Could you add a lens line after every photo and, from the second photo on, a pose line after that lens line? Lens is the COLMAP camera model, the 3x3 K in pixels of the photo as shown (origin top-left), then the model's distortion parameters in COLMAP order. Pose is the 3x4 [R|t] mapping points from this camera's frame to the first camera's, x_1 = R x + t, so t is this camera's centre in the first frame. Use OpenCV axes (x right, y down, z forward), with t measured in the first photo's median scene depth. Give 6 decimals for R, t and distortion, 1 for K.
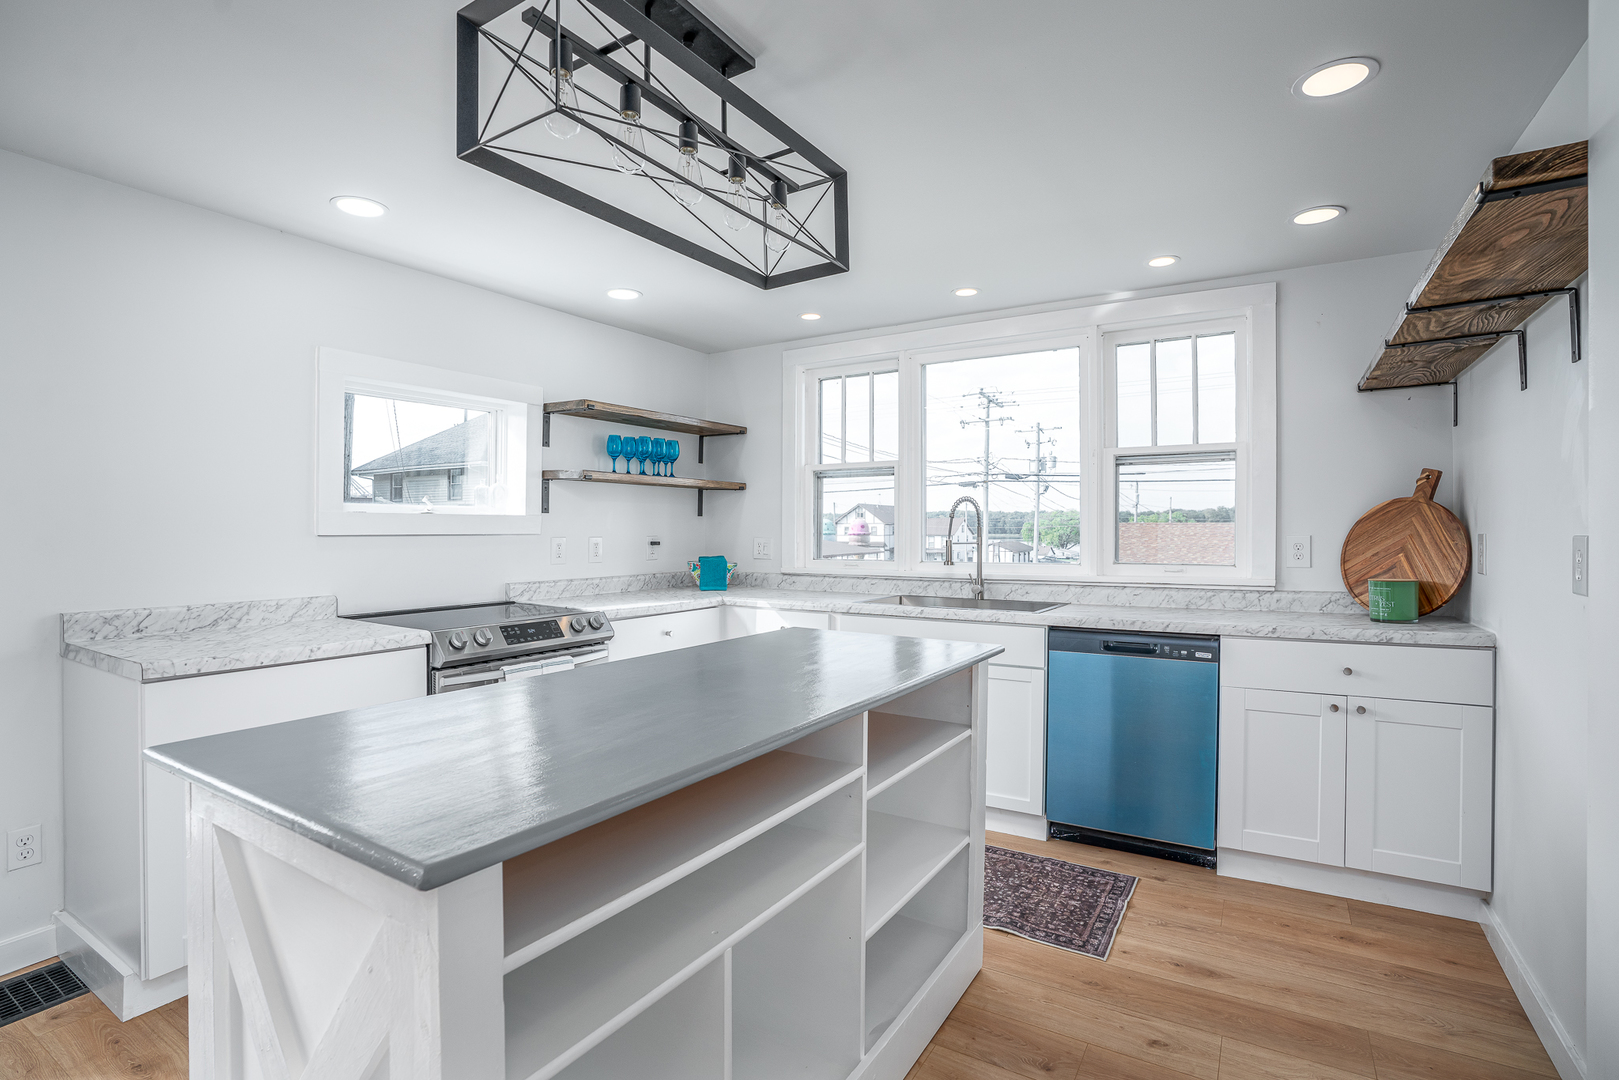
lens RADIAL K [[766.3, 0, 809.5], [0, 766.3, 540.0], [0, 0, 1]] dist [-0.074856, 0.030902]
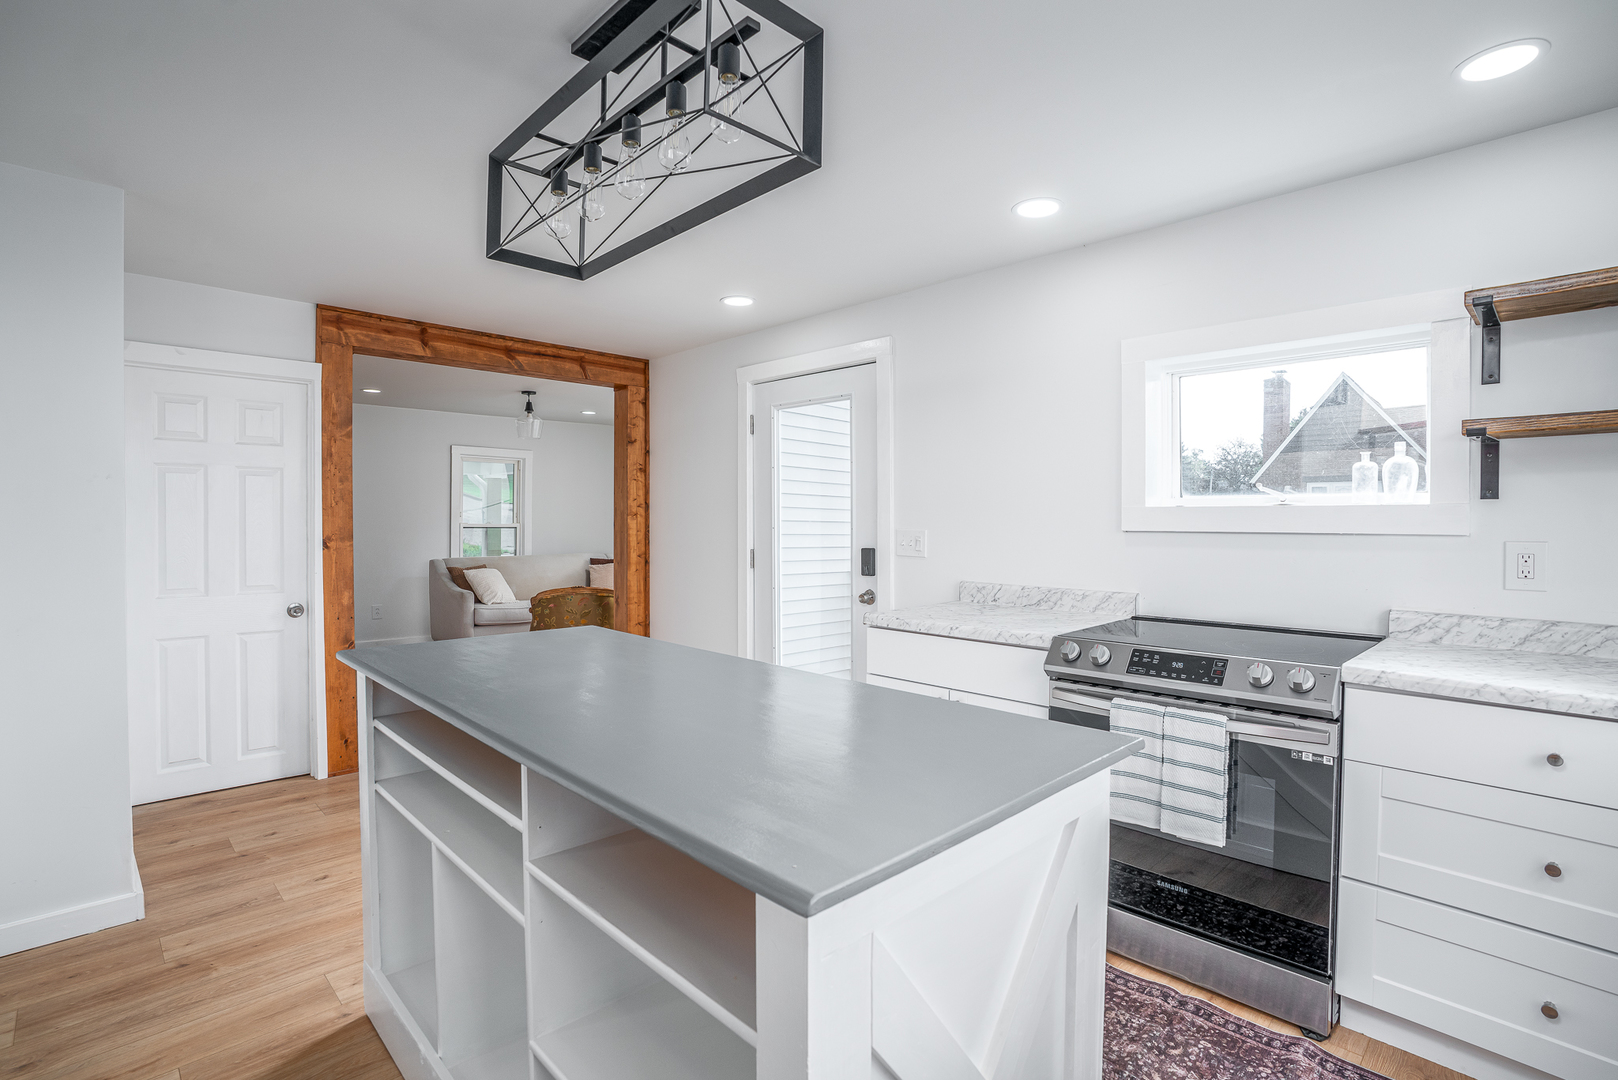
lens RADIAL K [[771.4, 0, 809.0], [0, 771.4, 540.0], [0, 0, 1]] dist [-0.003681, -0.000672]
pose [[-0.242908, 0.022105, -0.969797, 0.473481], [-0.014694, 0.999542, 0.026464, -0.016430], [0.969938, 0.020678, -0.242472, 0.902949]]
